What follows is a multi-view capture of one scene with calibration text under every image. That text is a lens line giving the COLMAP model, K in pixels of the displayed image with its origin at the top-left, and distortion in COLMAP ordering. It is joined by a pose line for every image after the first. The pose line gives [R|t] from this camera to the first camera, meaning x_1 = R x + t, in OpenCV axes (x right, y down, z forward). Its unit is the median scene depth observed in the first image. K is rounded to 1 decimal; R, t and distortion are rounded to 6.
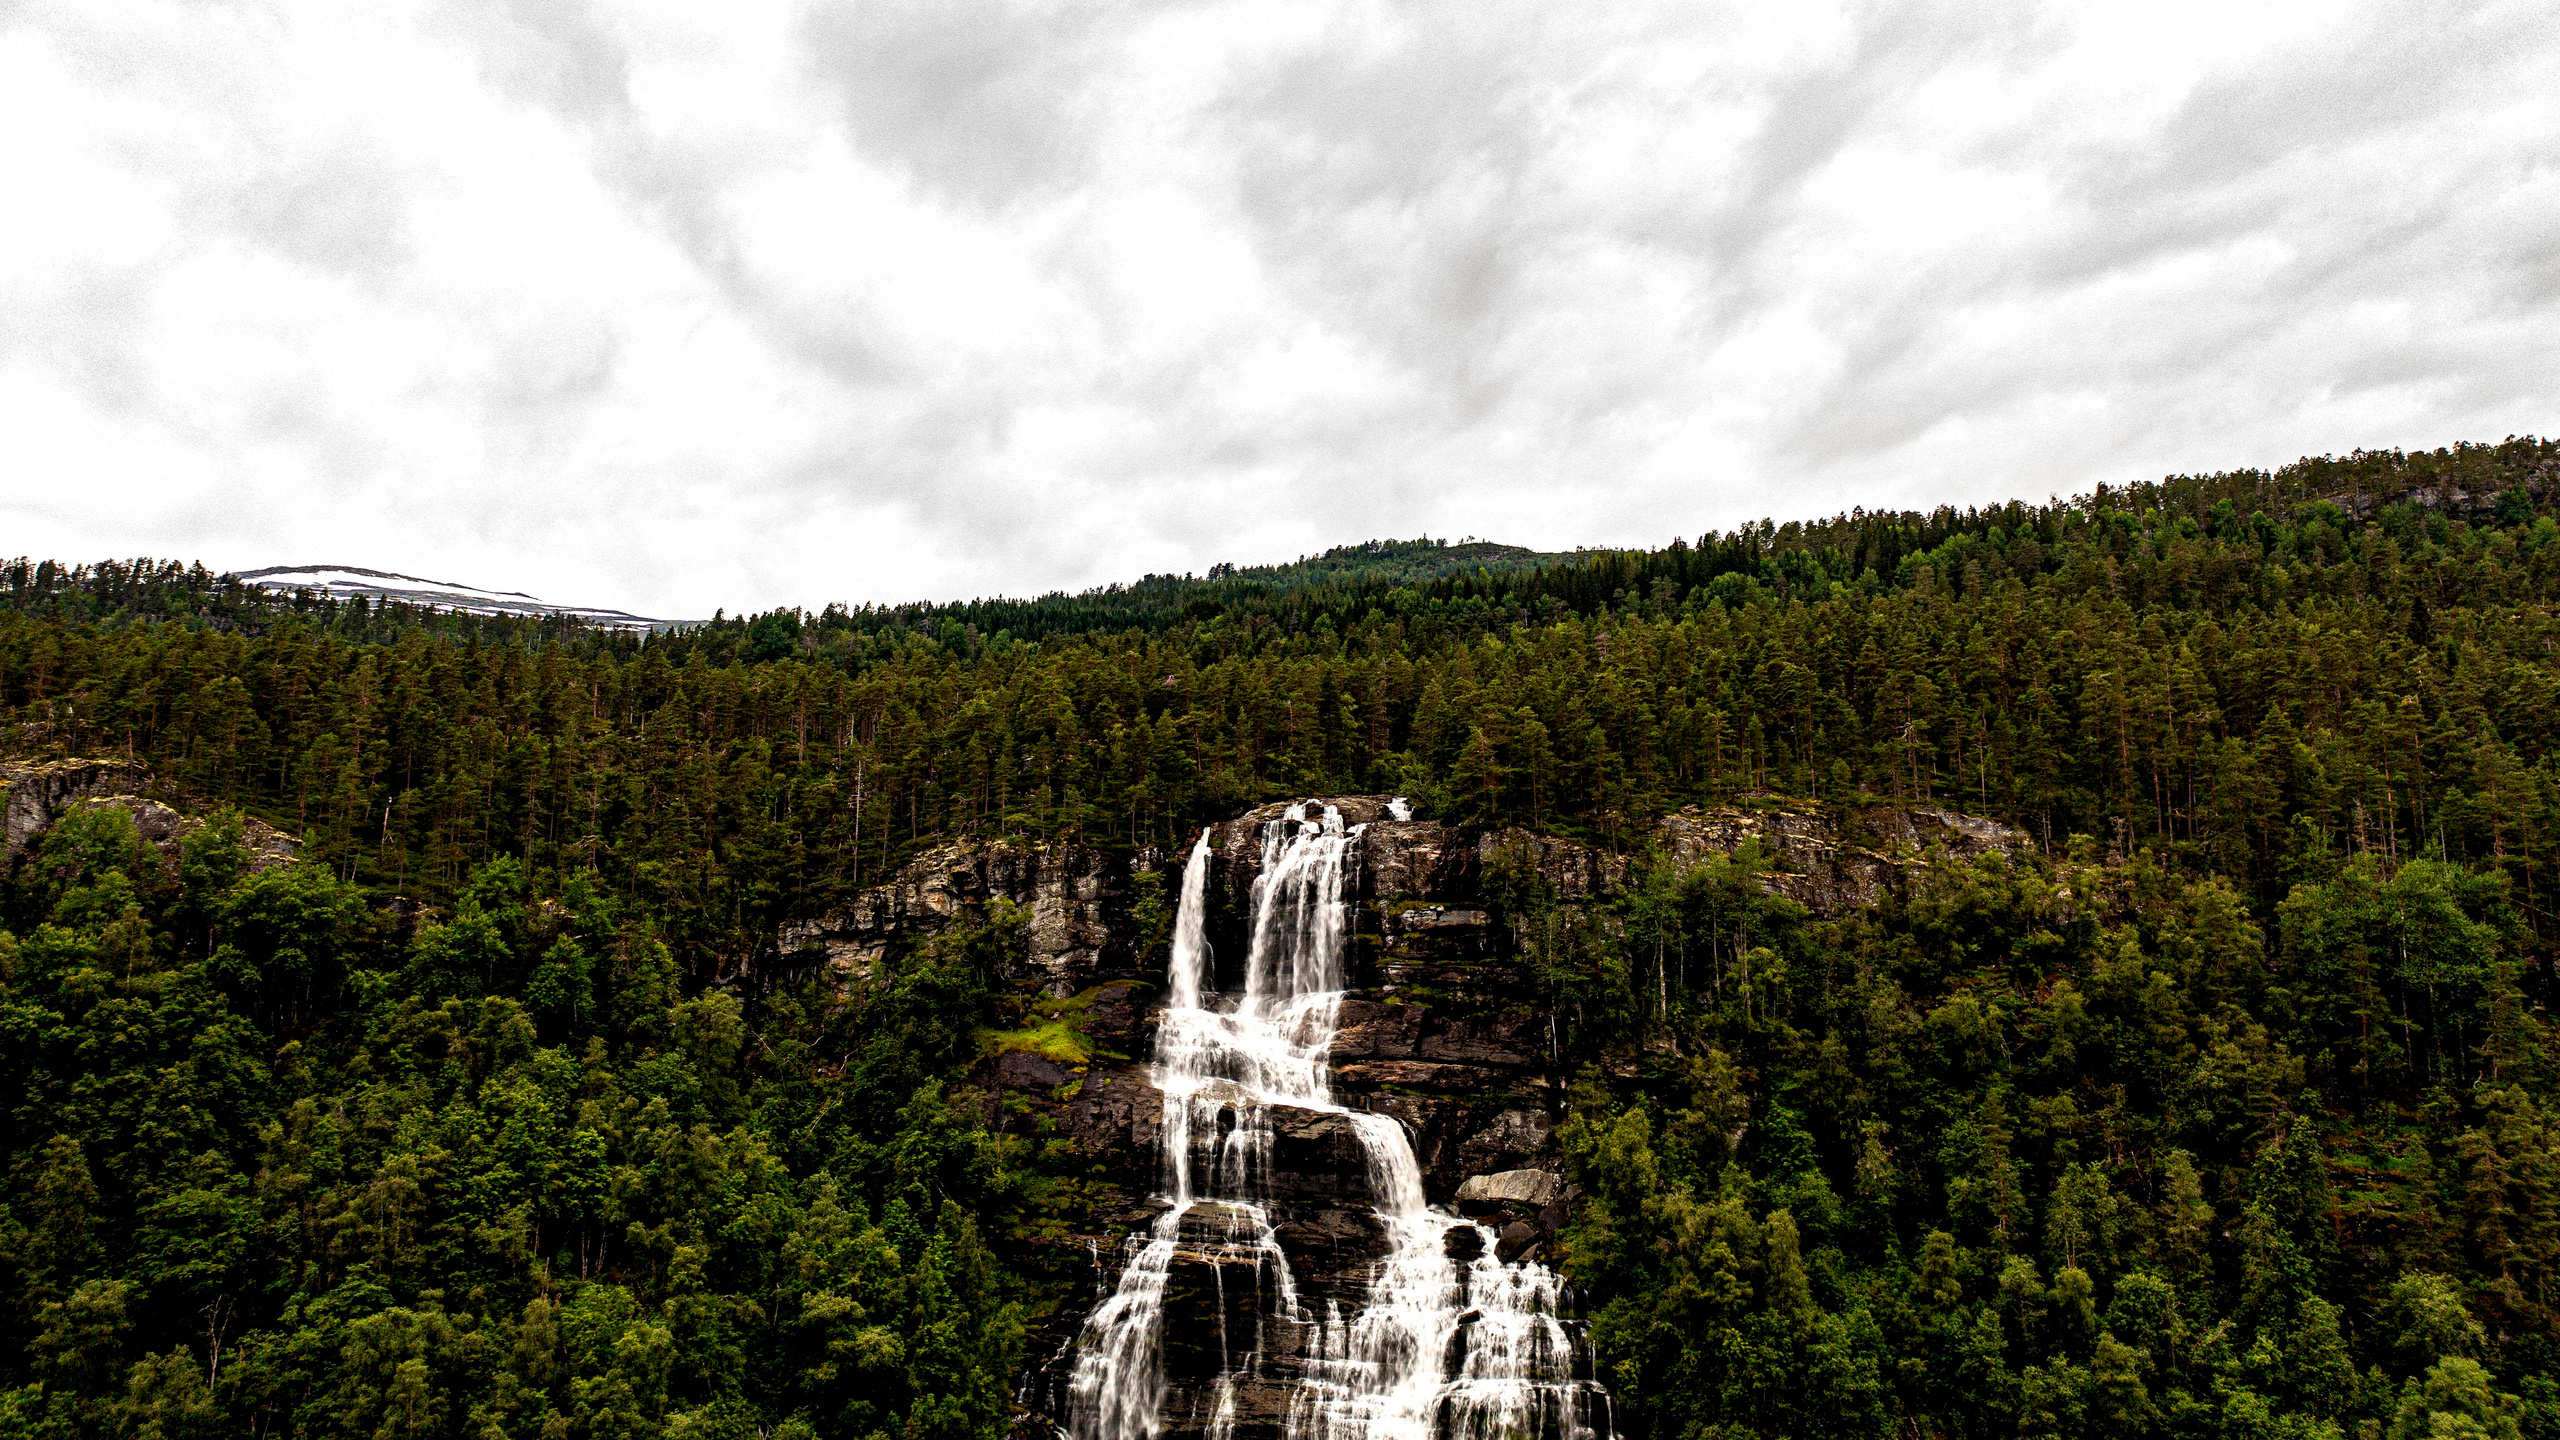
lens RADIAL K [[1987.2, 0, 1274.1], [0, 1987.2, 618.3], [0, 0, 1]] dist [-0.001929, 0.011997]
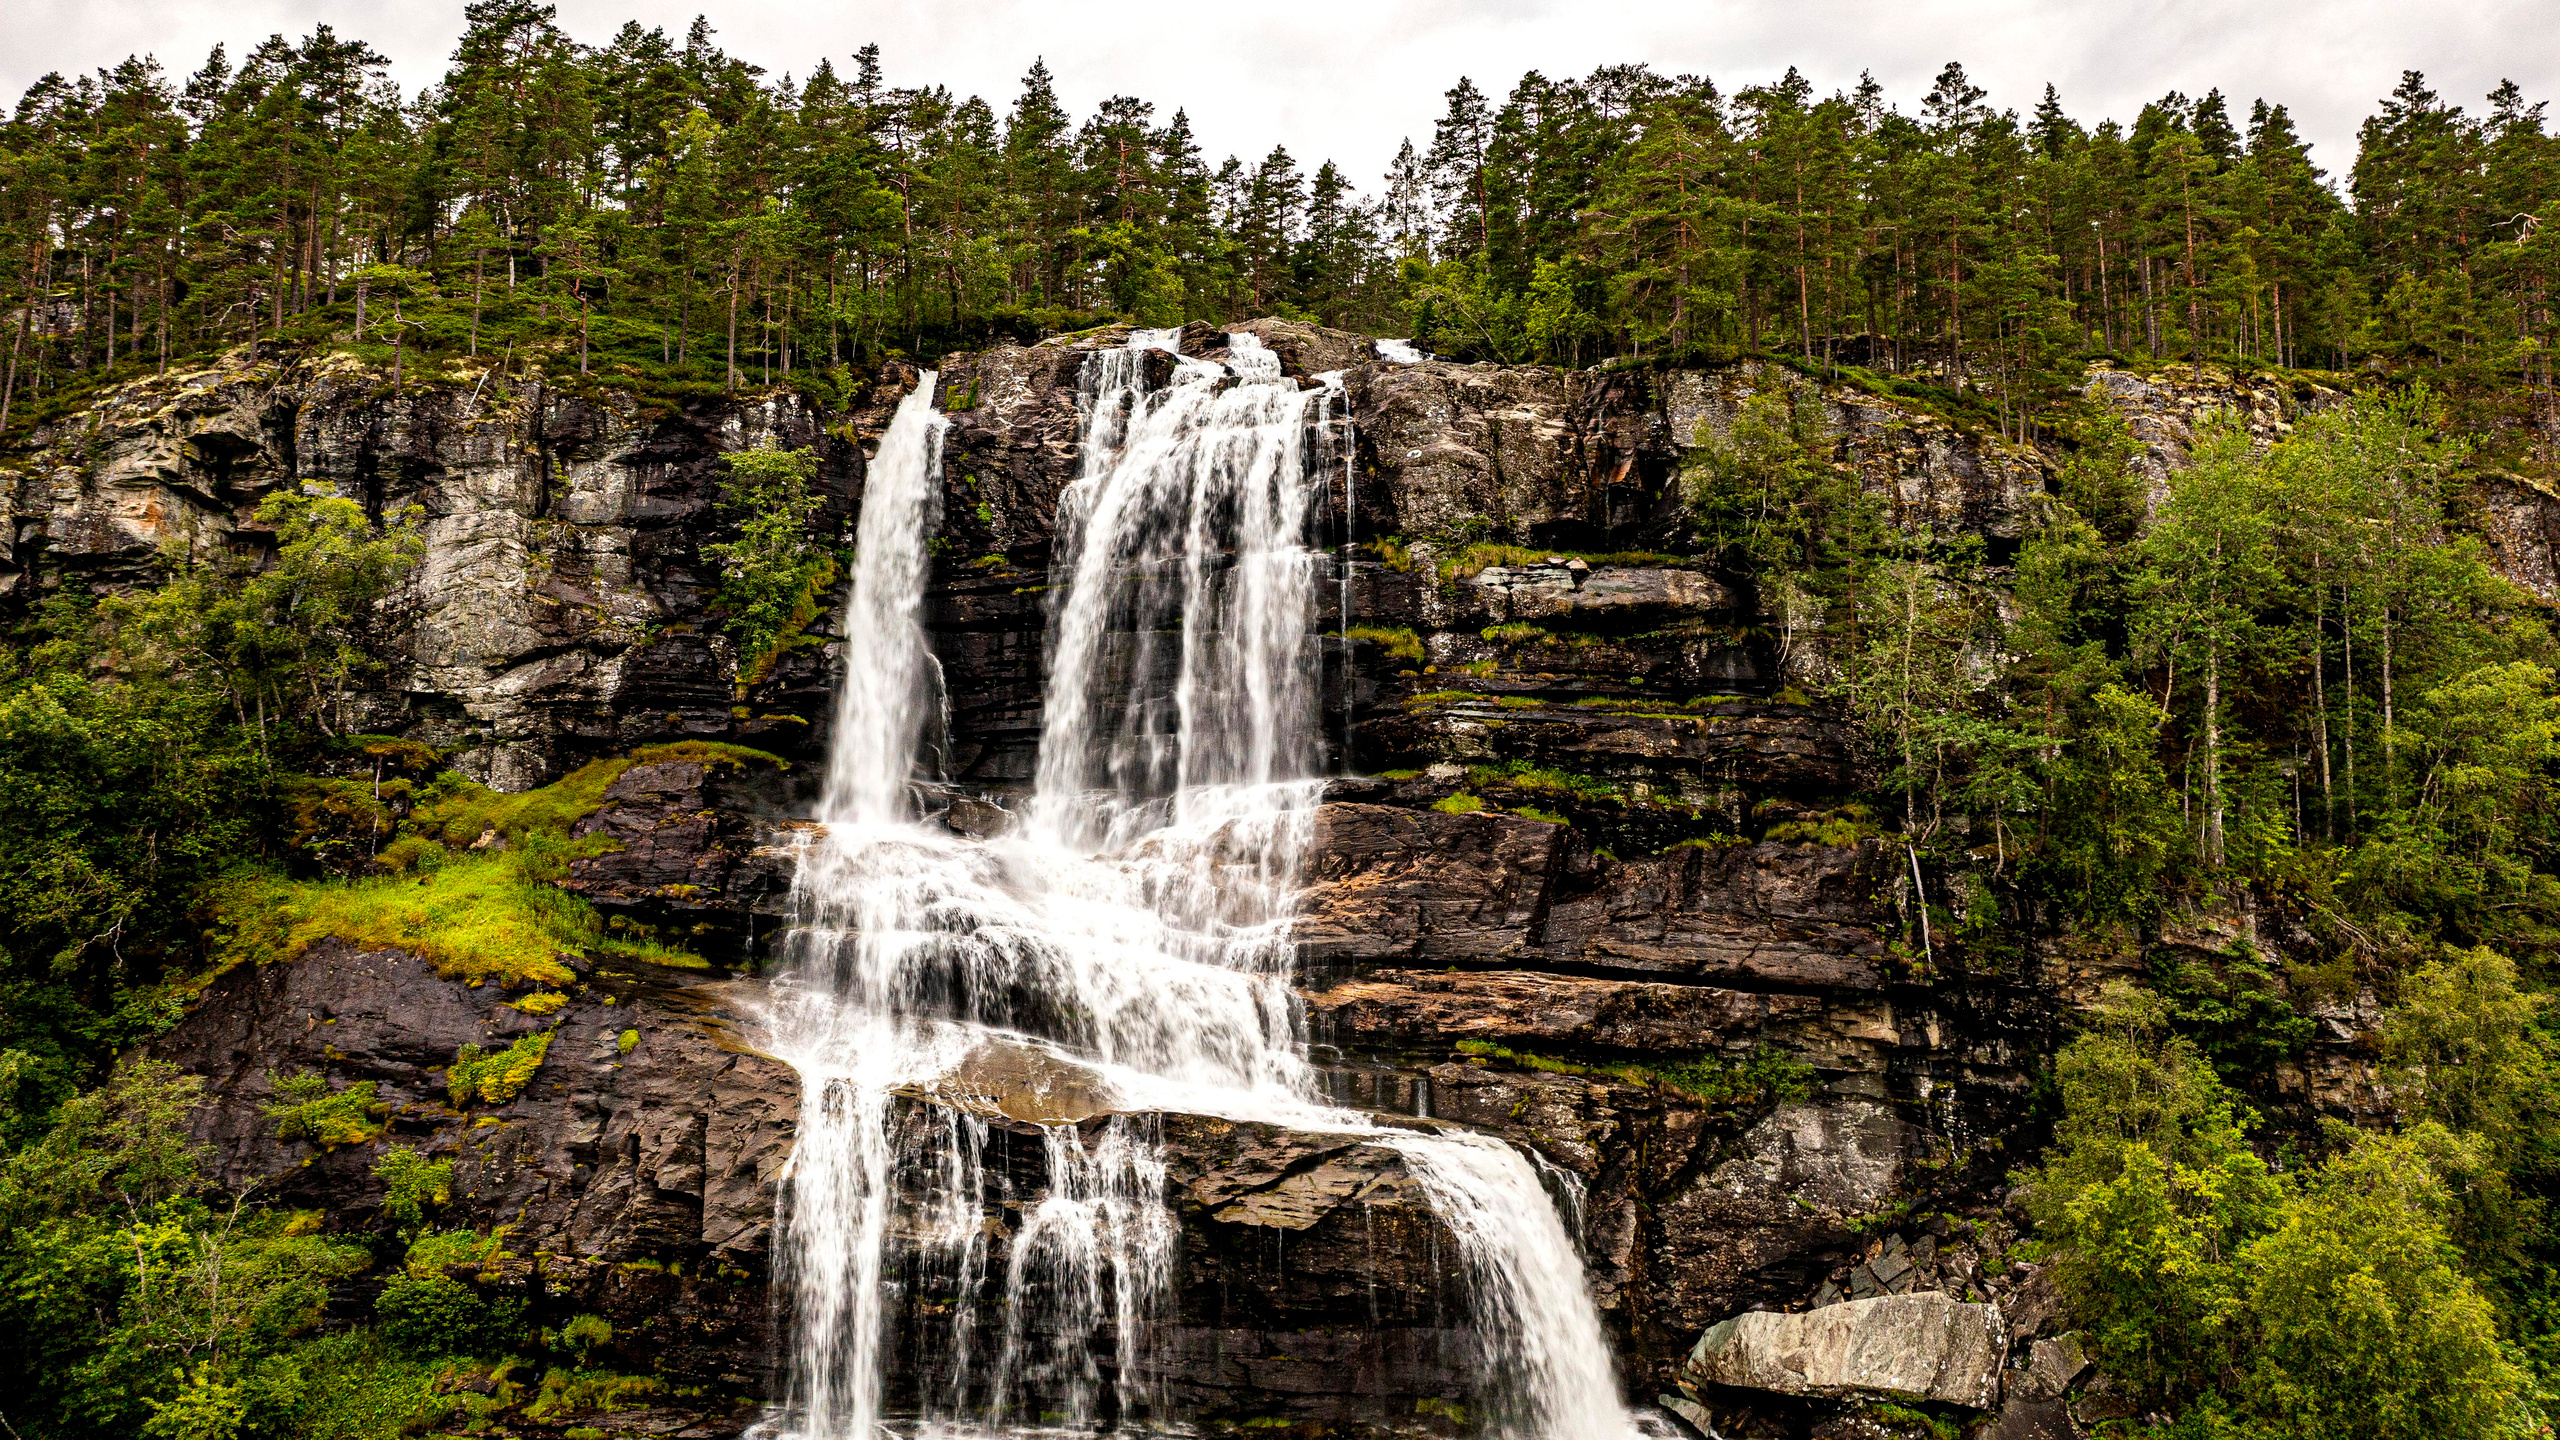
lens RADIAL K [[1987.2, 0, 1276.2], [0, 1987.2, 651.6], [0, 0, 1]] dist [-0.001929, 0.011997]
pose [[0.982006, 0.026225, 0.187021, -0.041417], [-0.042227, 0.995729, 0.082097, 0.135414], [-0.184069, -0.088517, 0.978919, 0.650348]]
